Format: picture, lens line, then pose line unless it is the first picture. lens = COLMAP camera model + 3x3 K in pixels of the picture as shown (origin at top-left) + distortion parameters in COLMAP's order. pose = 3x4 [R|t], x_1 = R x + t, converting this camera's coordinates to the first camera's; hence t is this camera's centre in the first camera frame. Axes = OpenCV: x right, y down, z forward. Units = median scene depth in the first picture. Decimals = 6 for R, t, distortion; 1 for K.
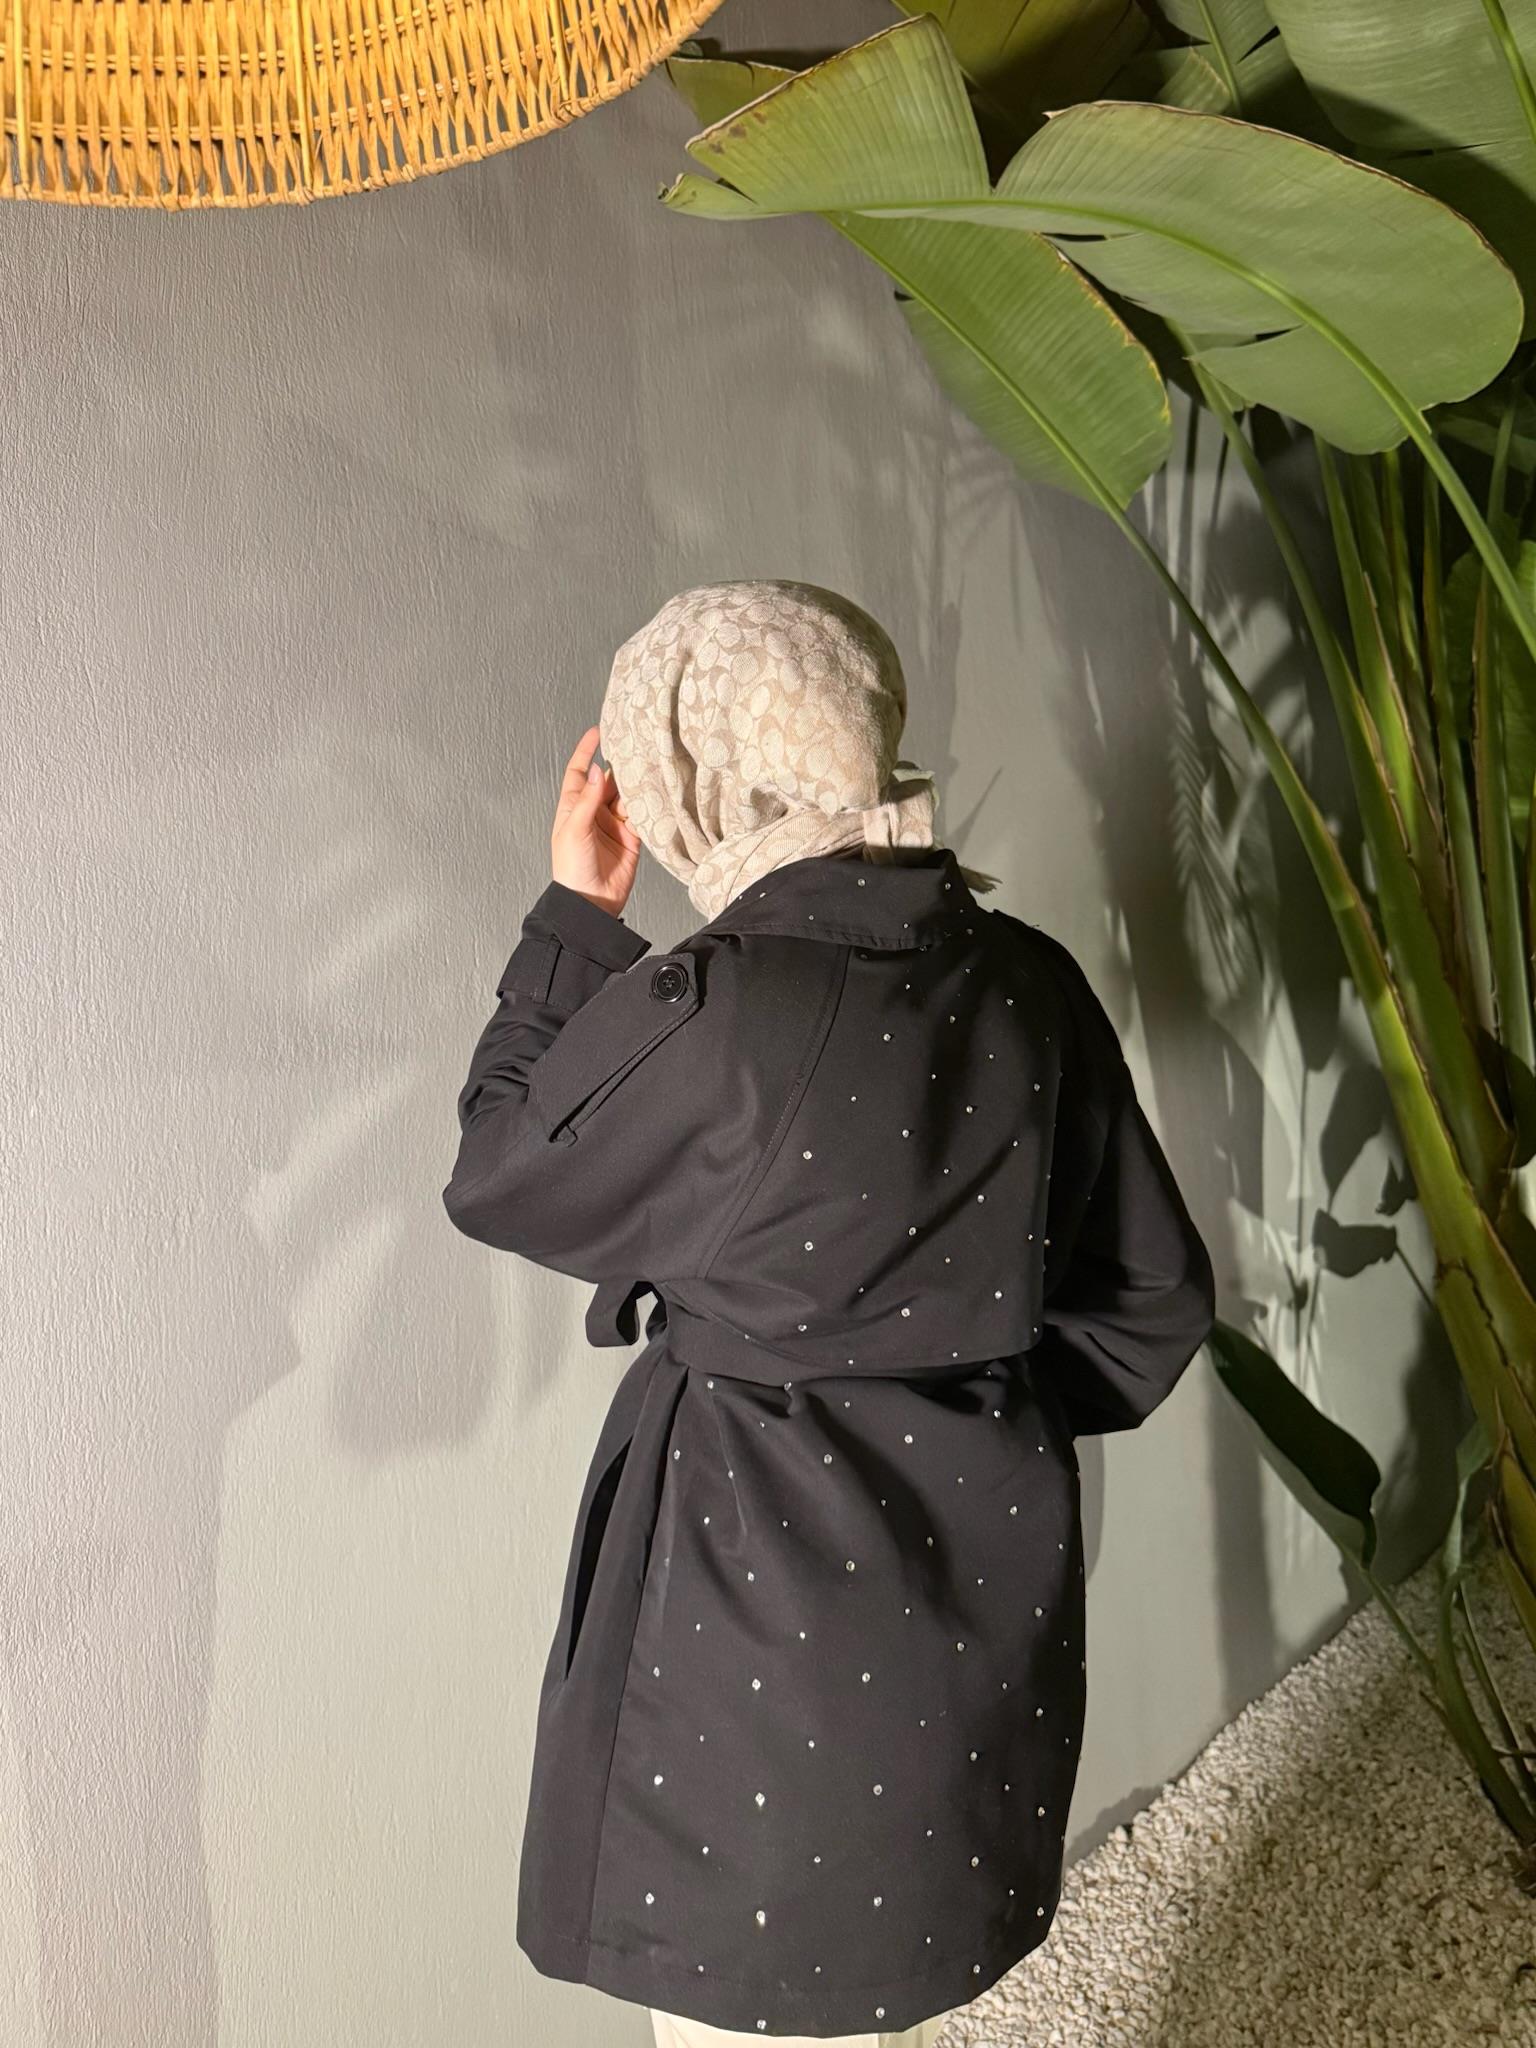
lens RADIAL K [[1425.5, 0, 768.7], [0, 1425.5, 1099.9], [0, 0, 1]] dist [-0.002852, 0.000538]
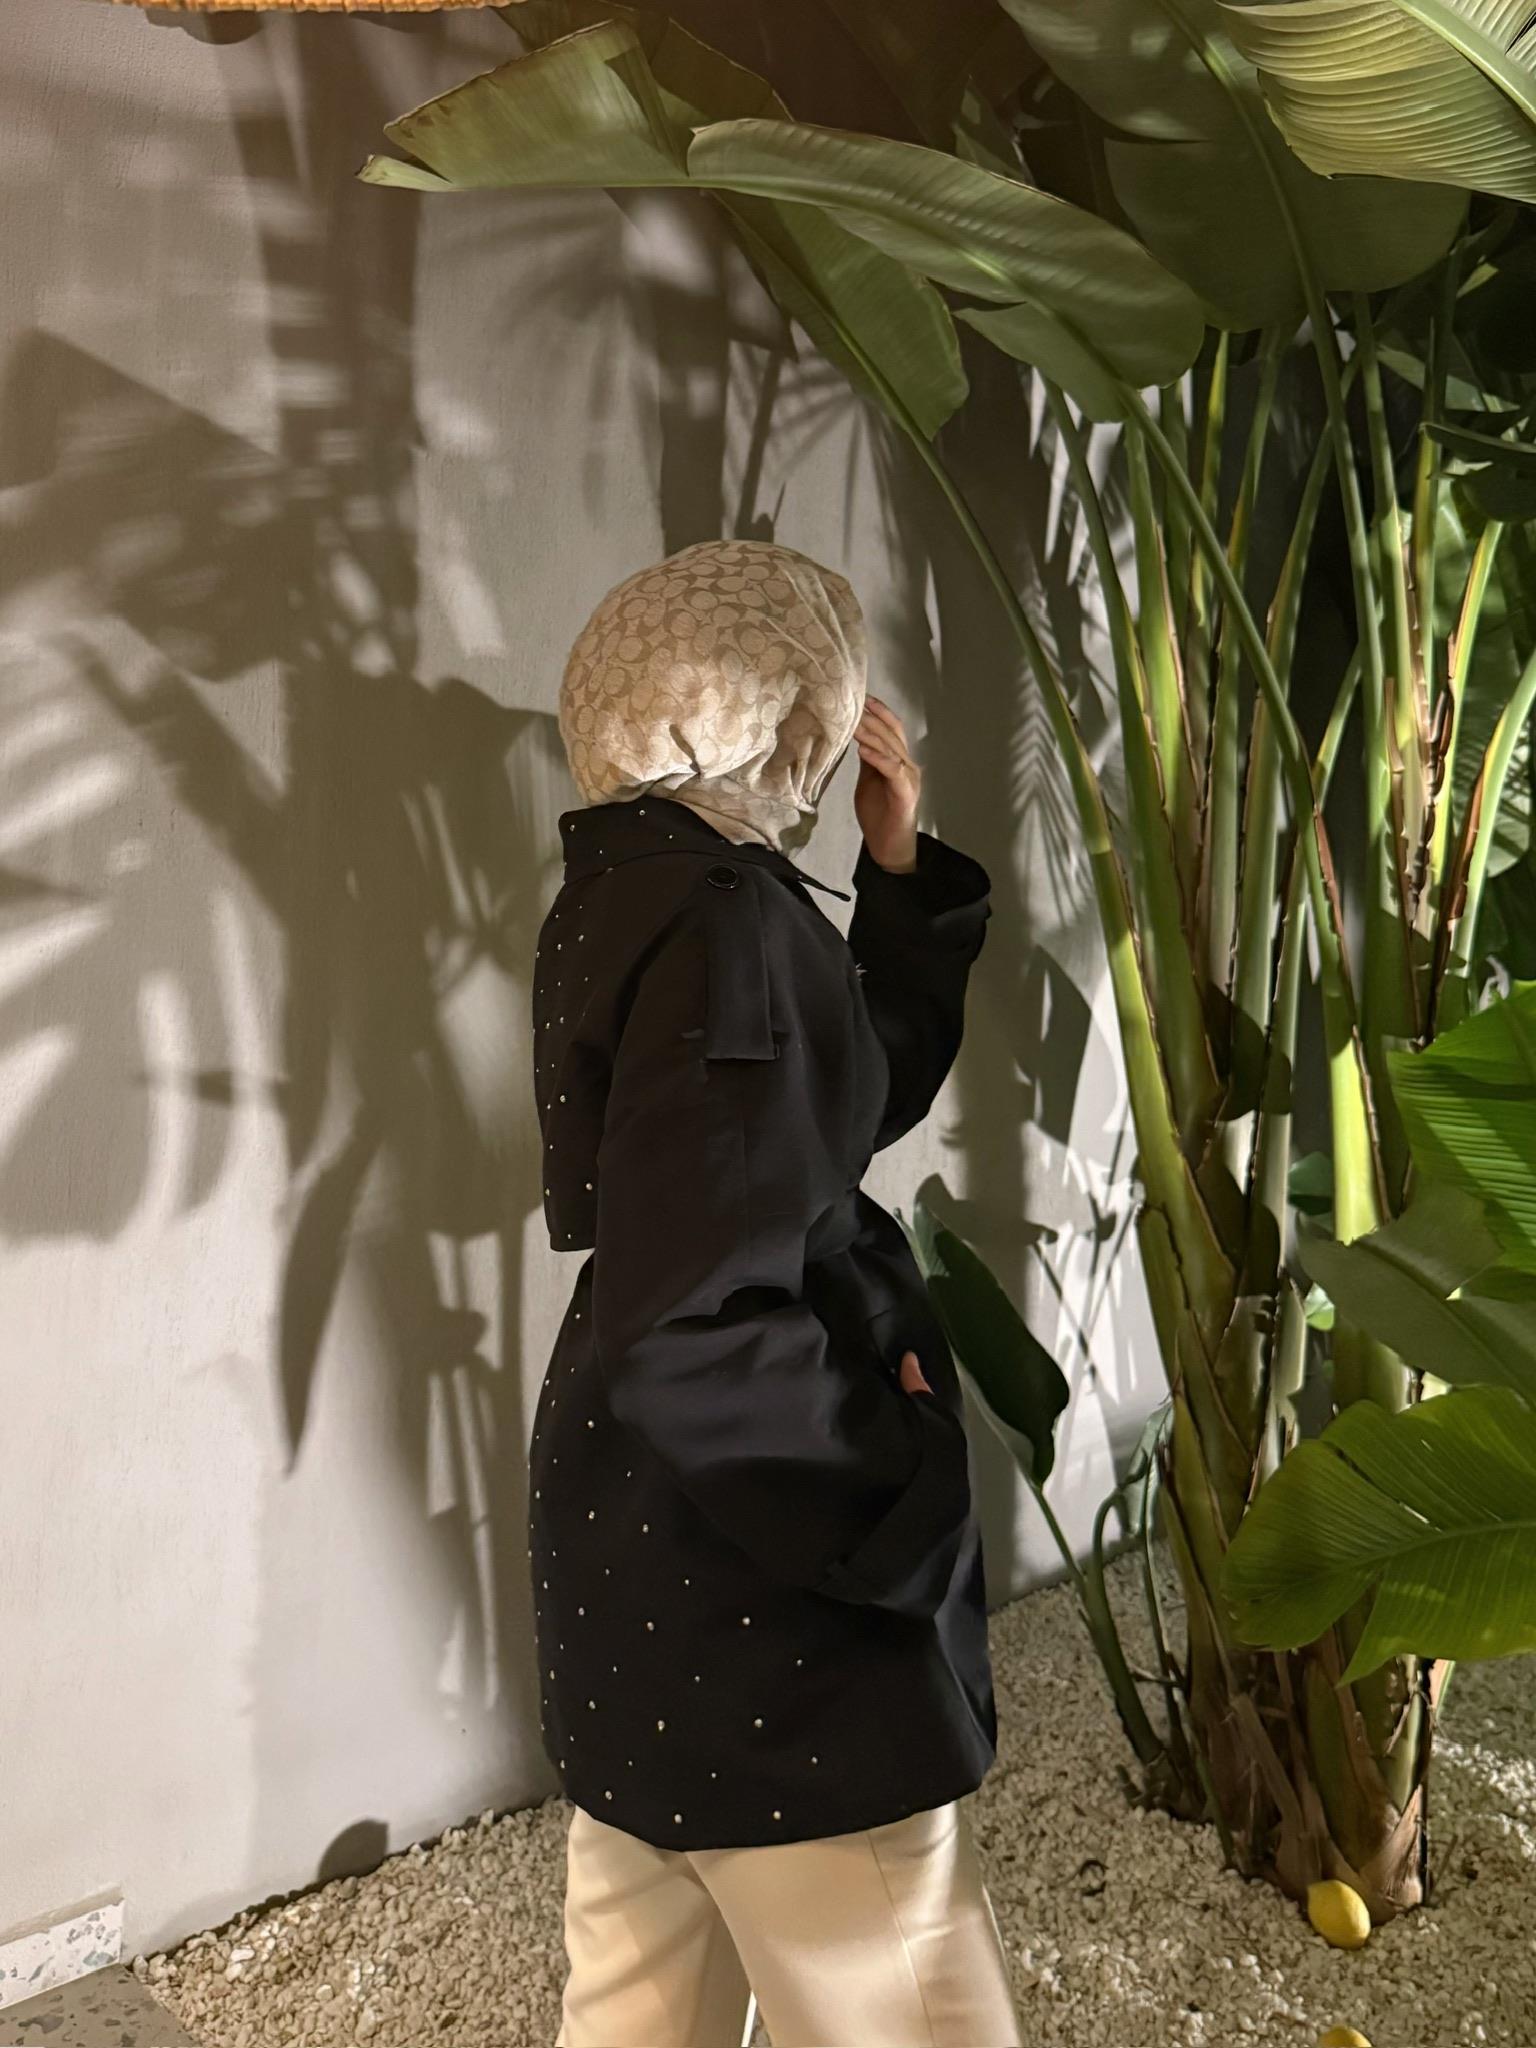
lens RADIAL K [[1599.4, 0, 768.0], [0, 1599.4, 1024.0], [0, 0, 1]] dist [0.108058, -0.148491]
pose [[0.989999, 0.119839, -0.074435, 0.263293], [-0.116991, 0.992264, 0.041531, -0.030636], [0.078837, -0.032408, 0.996361, -0.181692]]
